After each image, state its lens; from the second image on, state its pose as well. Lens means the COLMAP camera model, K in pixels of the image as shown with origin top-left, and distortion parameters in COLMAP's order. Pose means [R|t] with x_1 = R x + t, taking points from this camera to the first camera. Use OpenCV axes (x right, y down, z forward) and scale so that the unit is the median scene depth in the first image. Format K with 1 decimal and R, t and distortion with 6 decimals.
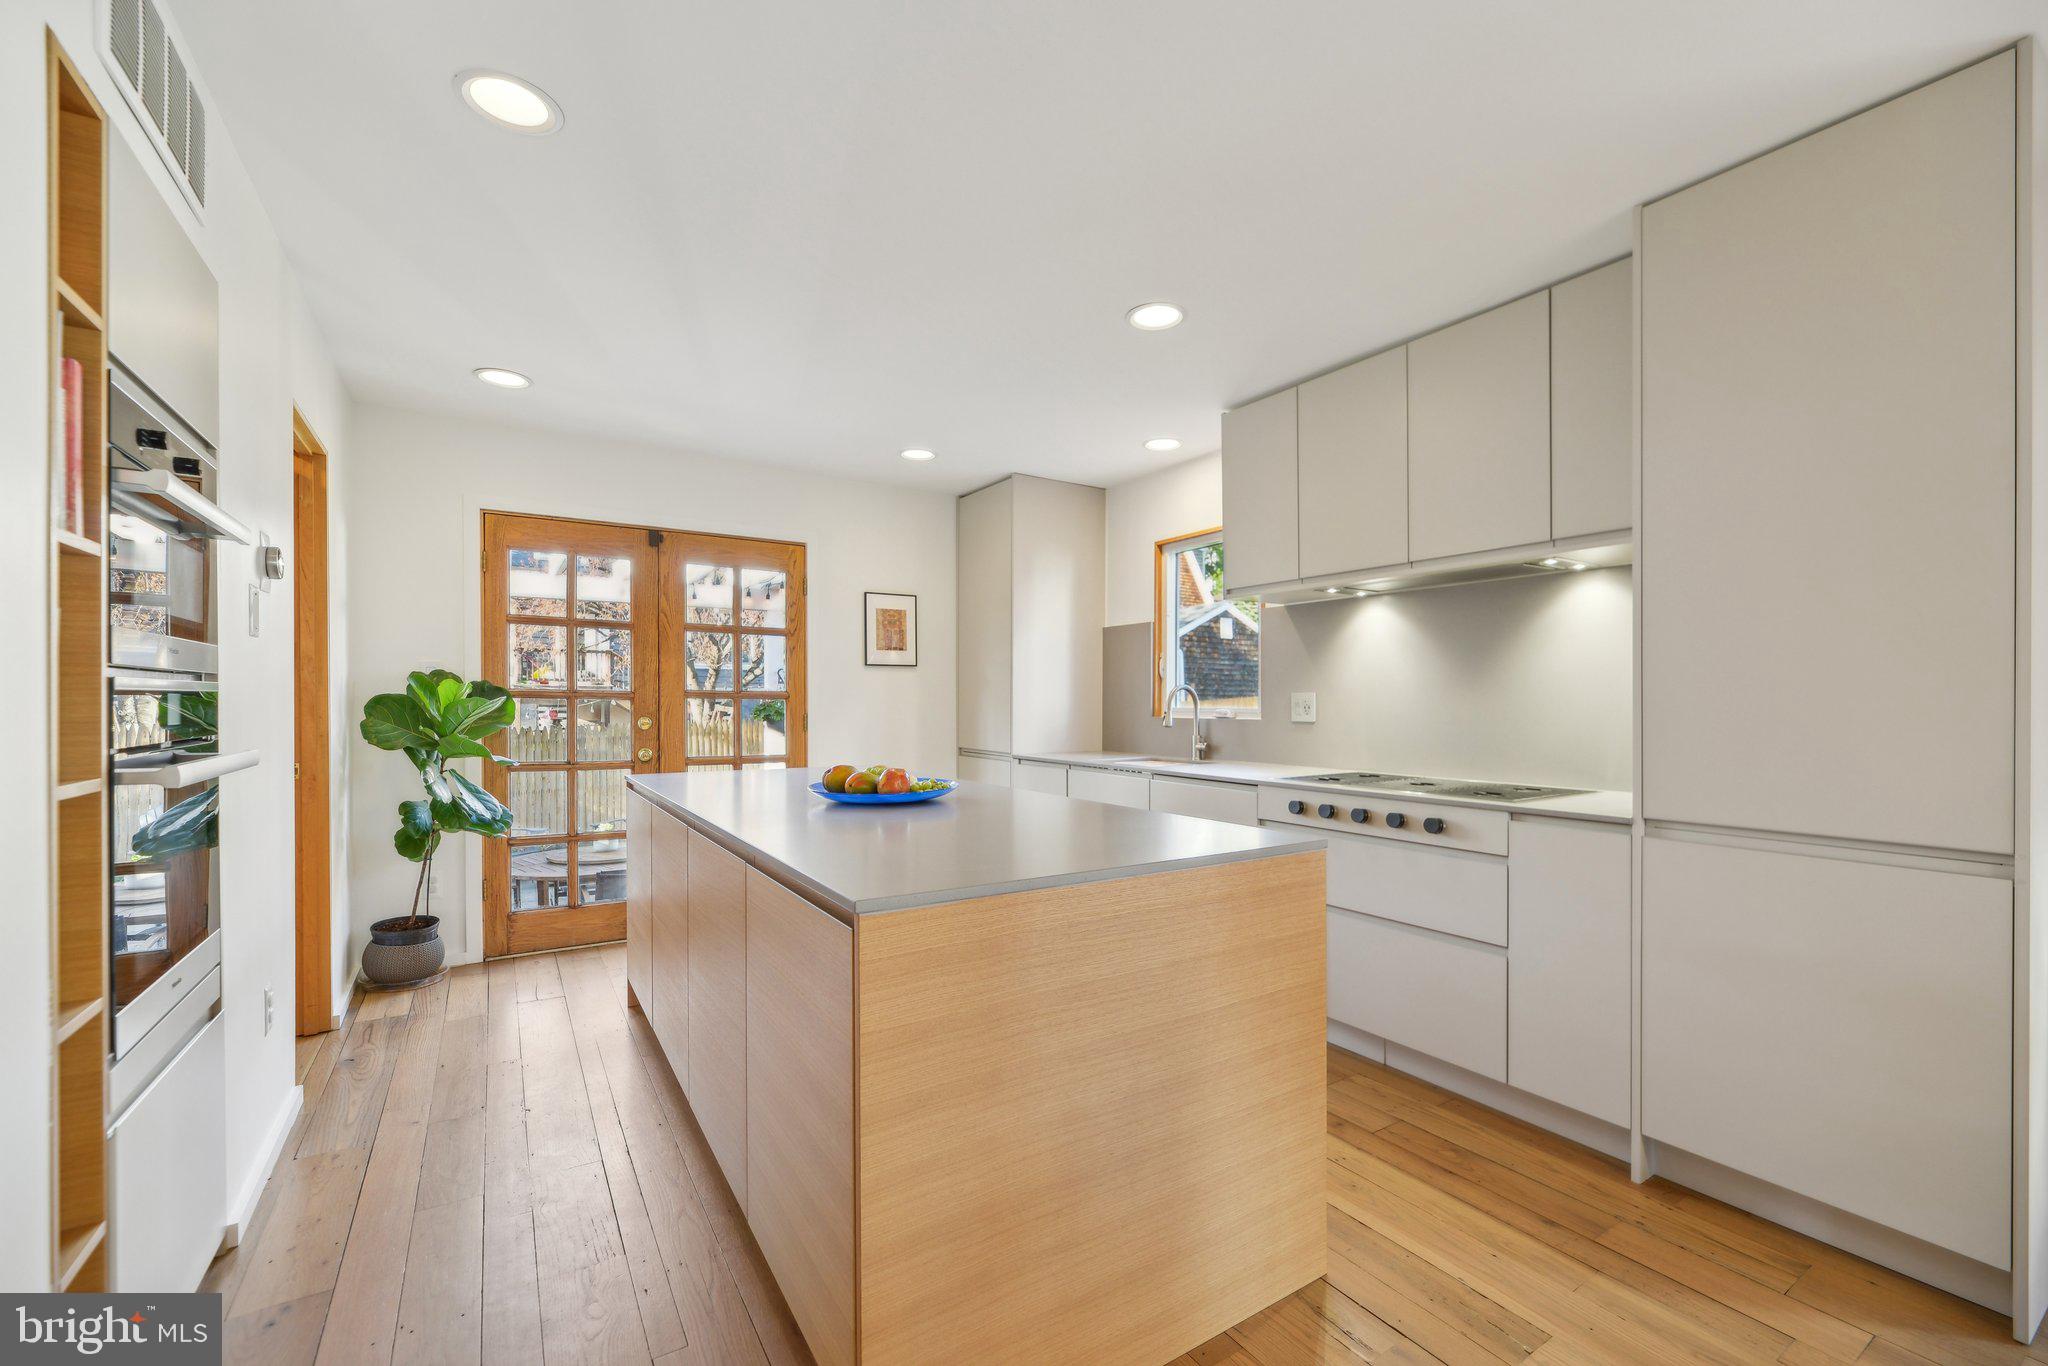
lens RADIAL K [[849.4, 0, 1036.0], [0, 849.4, 707.7], [0, 0, 1]] dist [0.001595, -0.000208]
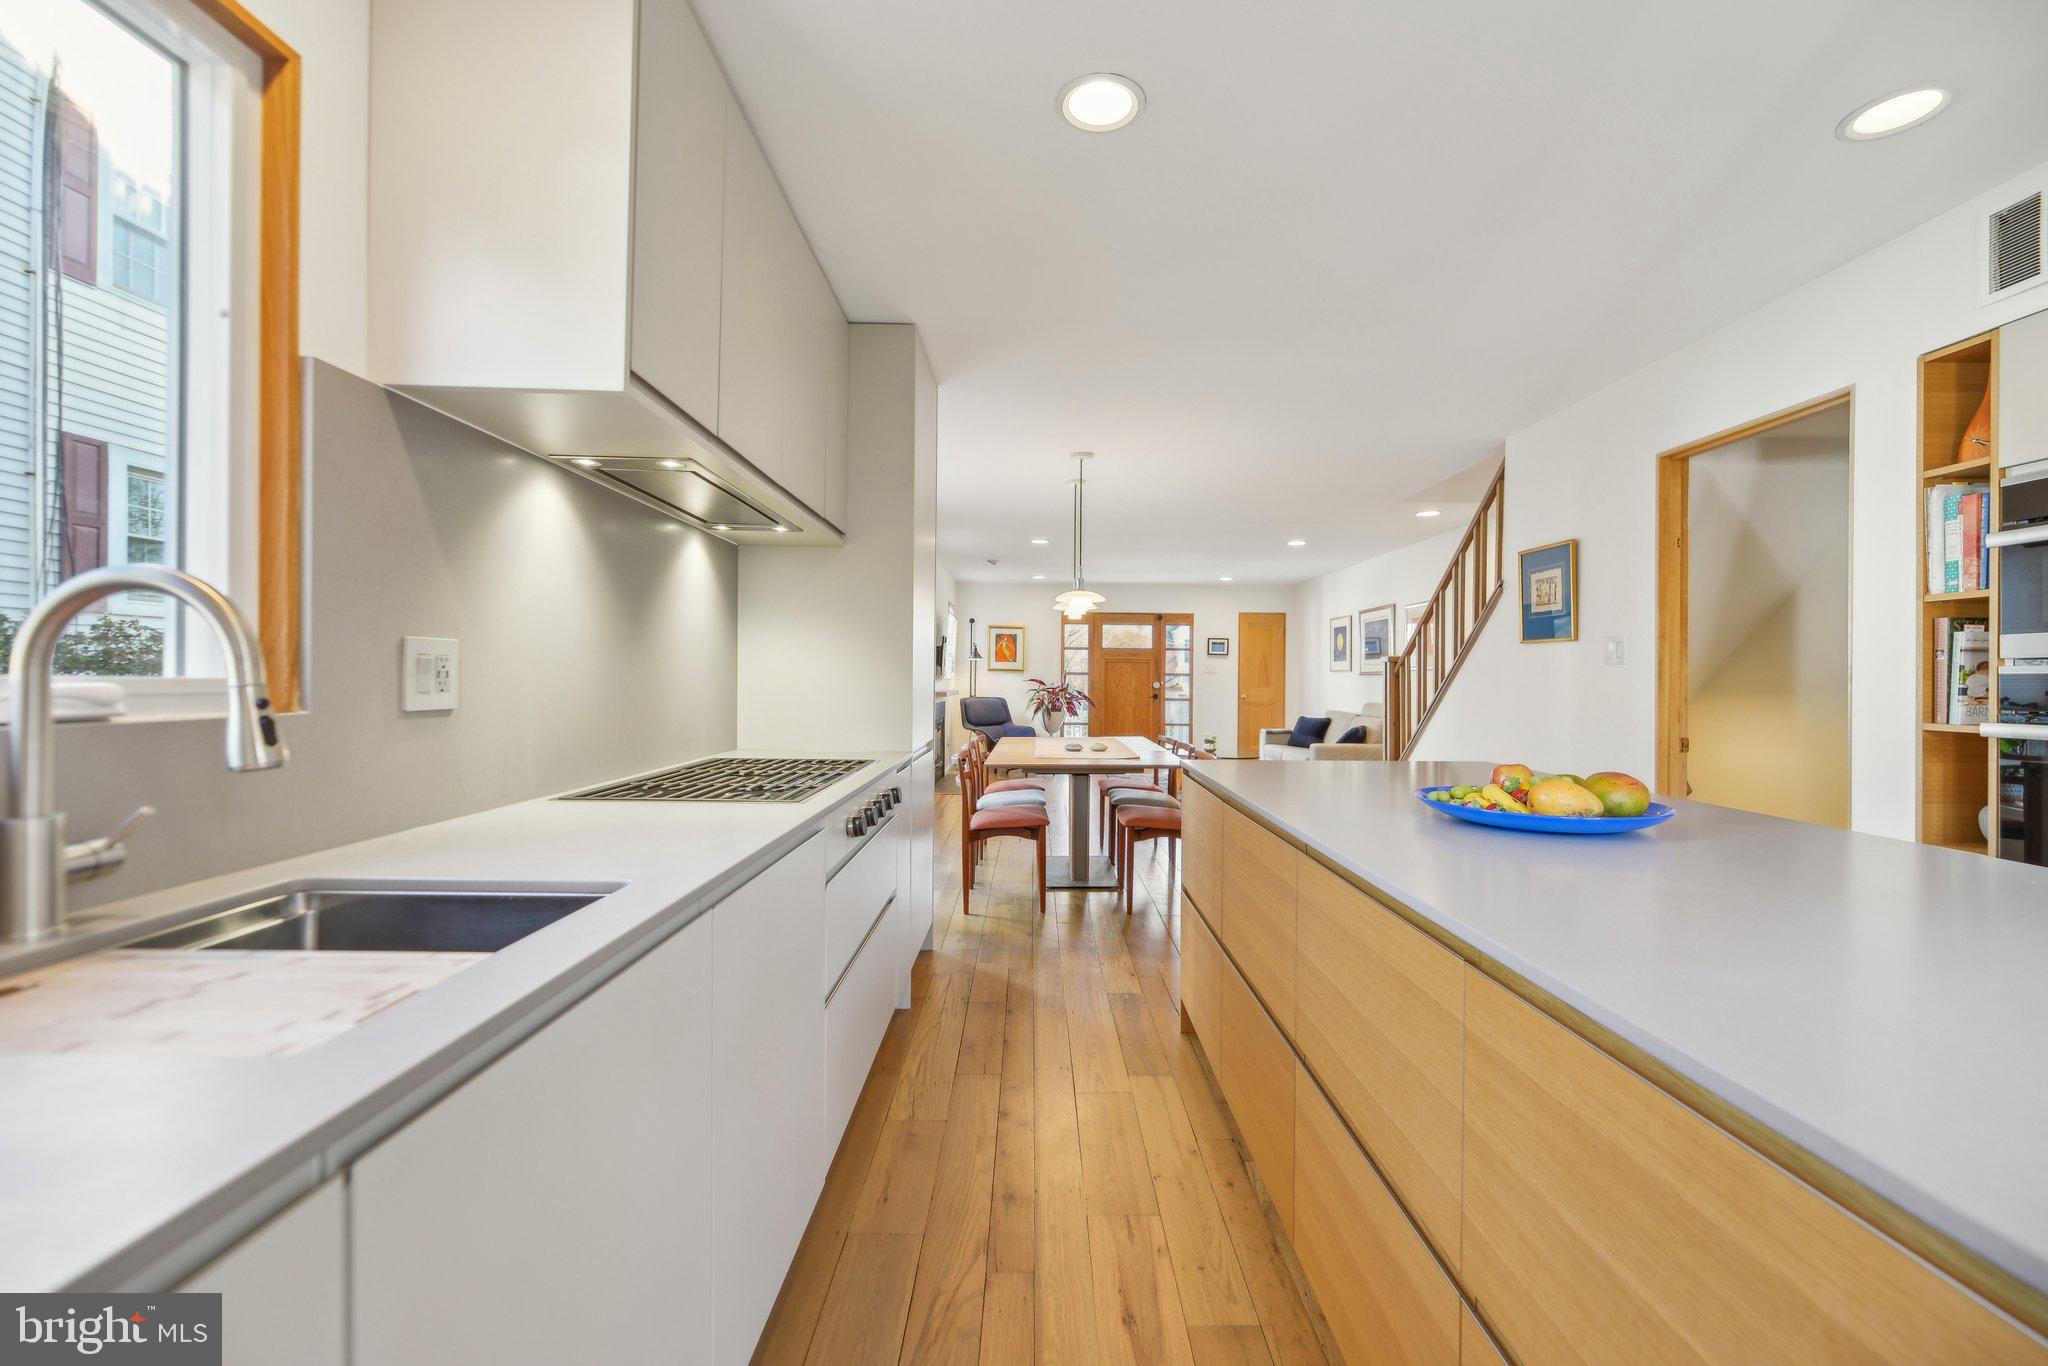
lens RADIAL K [[849.4, 0, 1053.9], [0, 849.4, 682.2], [0, 0, 1]] dist [0.001595, -0.000208]
pose [[-0.852218, -0.013728, 0.523007, -0.133703], [-0.008964, 0.999892, 0.011640, -0.003355], [-0.523110, 0.005231, -0.852249, 1.168074]]
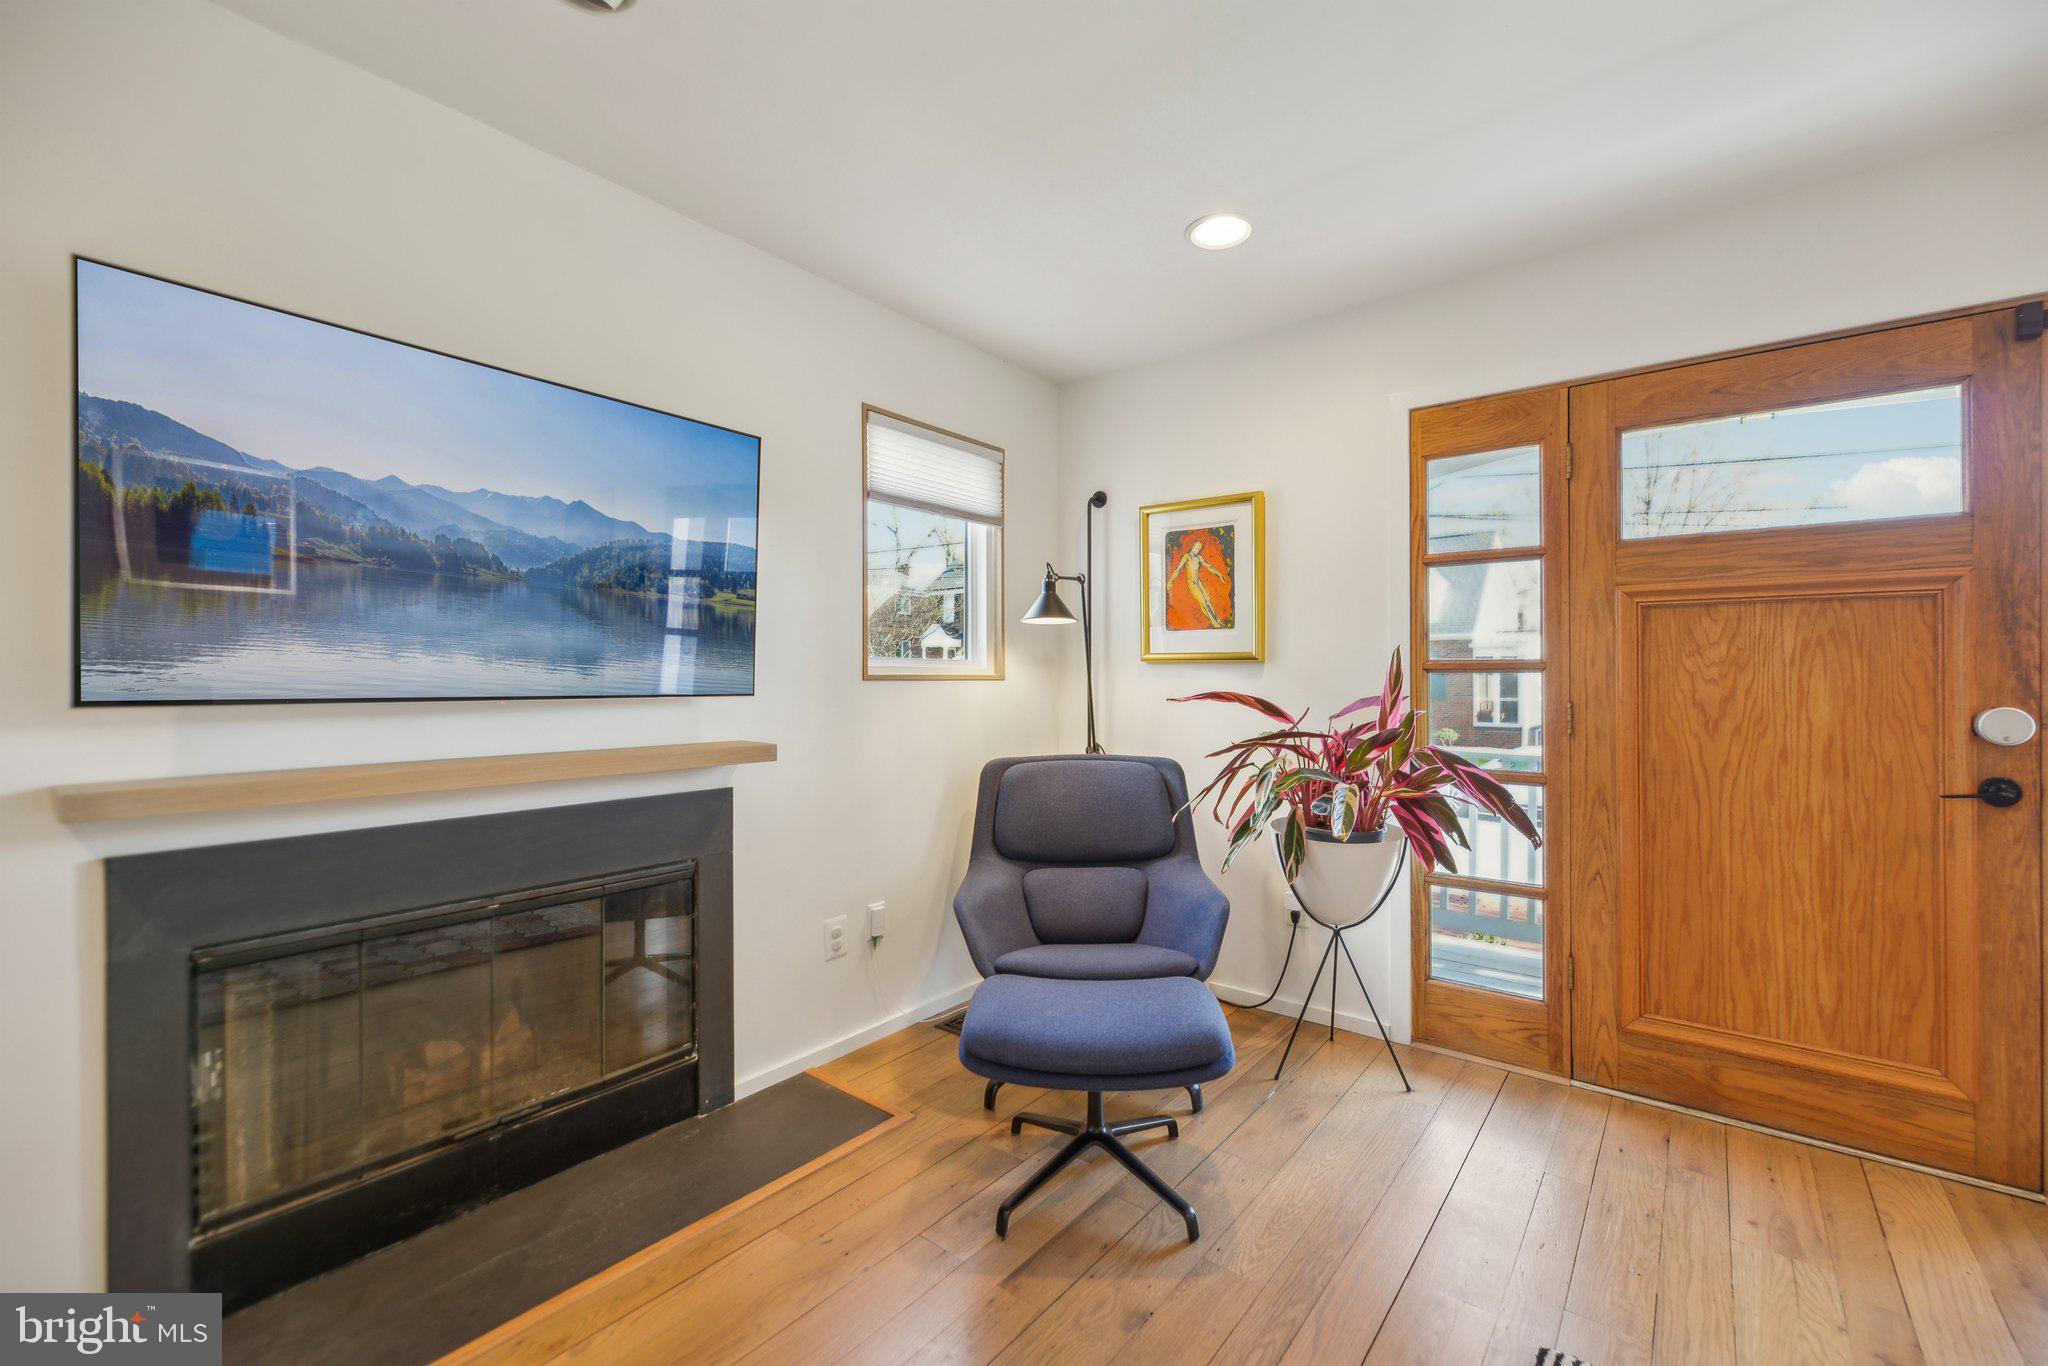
lens RADIAL K [[849.4, 0, 1041.6], [0, 849.4, 686.9], [0, 0, 1]] dist [0.001595, -0.000208]
pose [[-0.326614, -0.011800, 0.945084, 0.840050], [0.004545, 0.999891, 0.014055, 0.005684], [-0.945147, 0.008886, -0.326524, -0.881550]]
